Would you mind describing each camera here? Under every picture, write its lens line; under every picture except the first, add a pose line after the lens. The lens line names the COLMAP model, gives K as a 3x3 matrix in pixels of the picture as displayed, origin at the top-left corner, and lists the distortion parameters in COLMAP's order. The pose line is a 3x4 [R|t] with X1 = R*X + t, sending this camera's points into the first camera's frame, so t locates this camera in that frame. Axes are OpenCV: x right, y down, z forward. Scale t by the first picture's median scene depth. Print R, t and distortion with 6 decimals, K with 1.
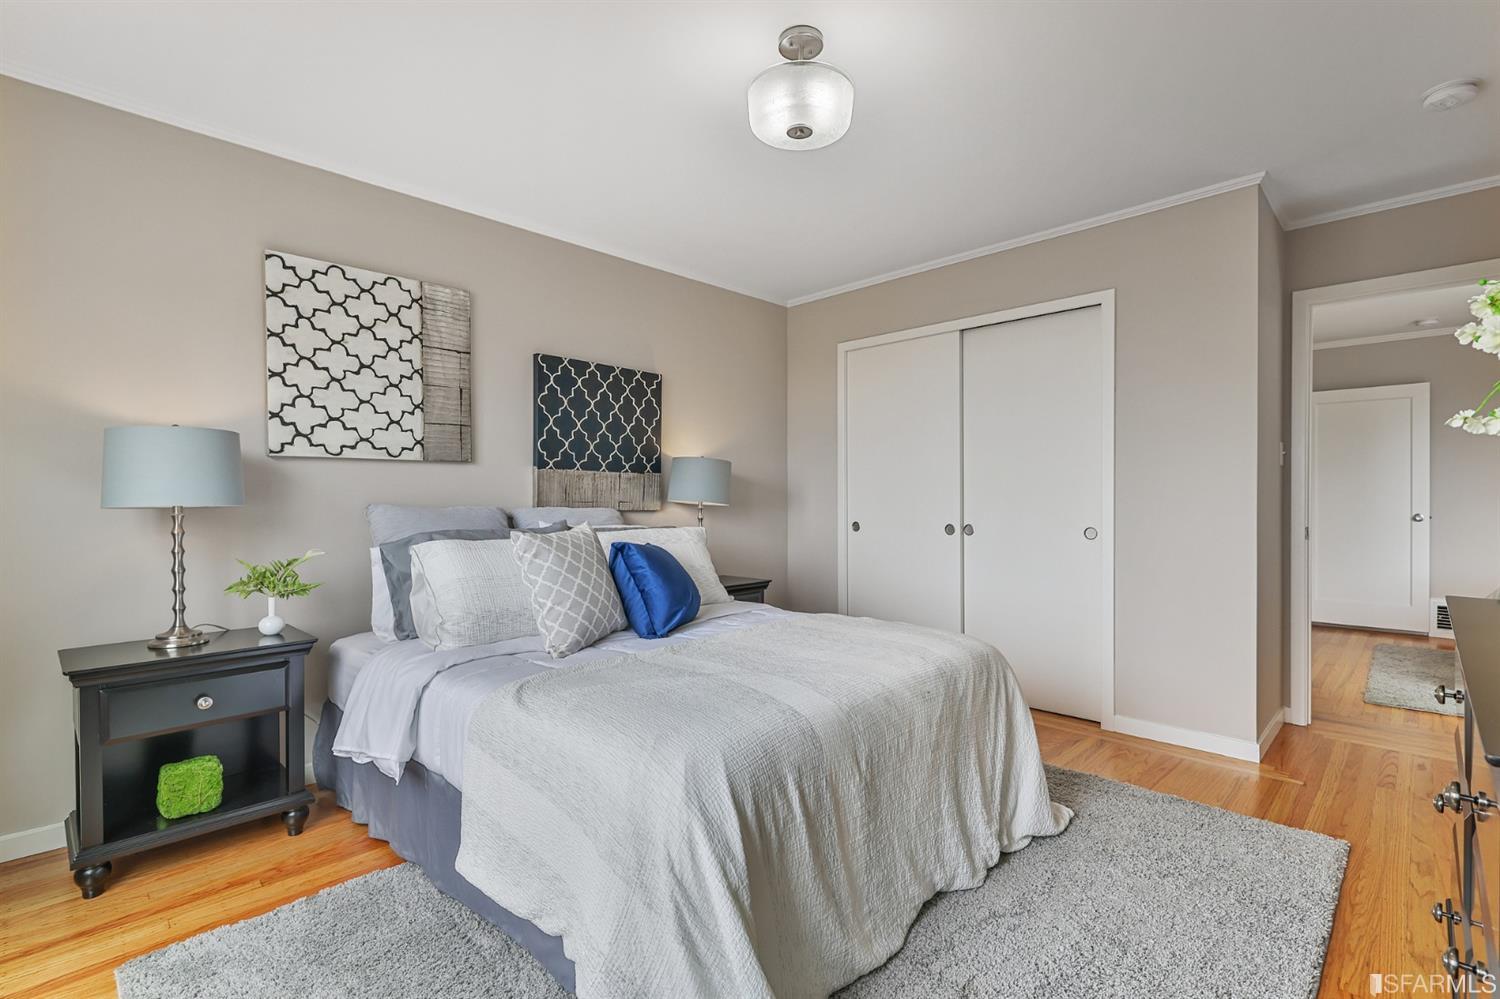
lens RADIAL K [[682.7, 0, 757.5], [0, 682.7, 491.2], [0, 0, 1]] dist [-0.009147, -0.000522]
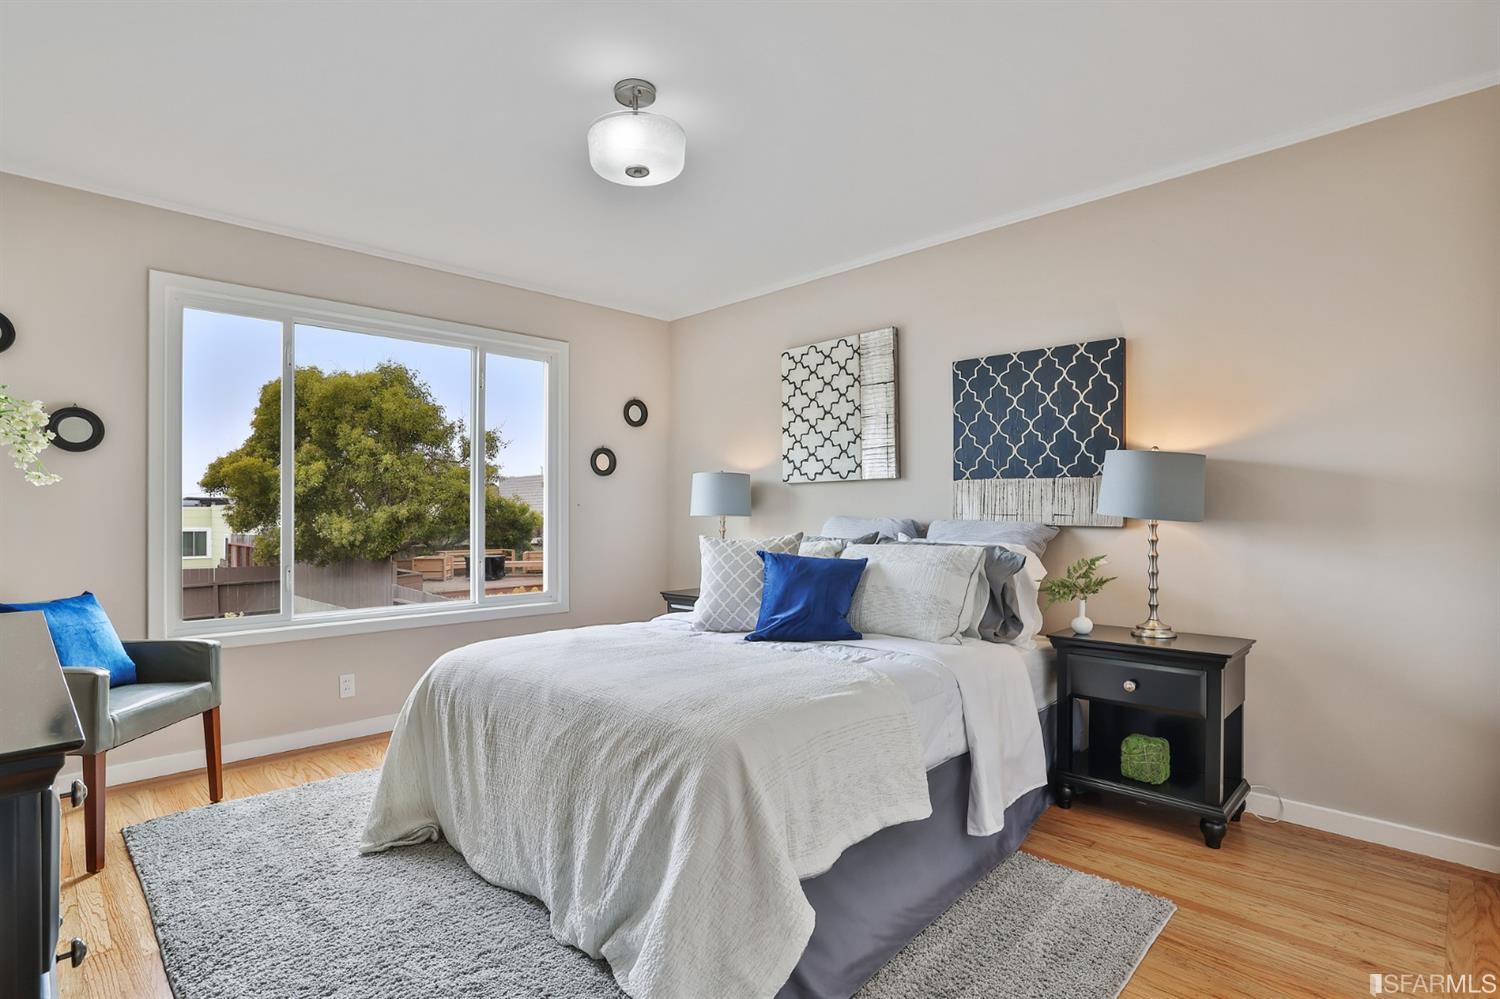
lens RADIAL K [[724.6, 0, 740.1], [0, 724.6, 500.4], [0, 0, 1]] dist [-0.023716, 0.003351]
pose [[-0.010730, -0.003895, -0.999935, 0.712094], [0.023102, 0.999725, -0.004142, -0.006516], [0.999676, -0.023145, -0.010637, 0.694787]]
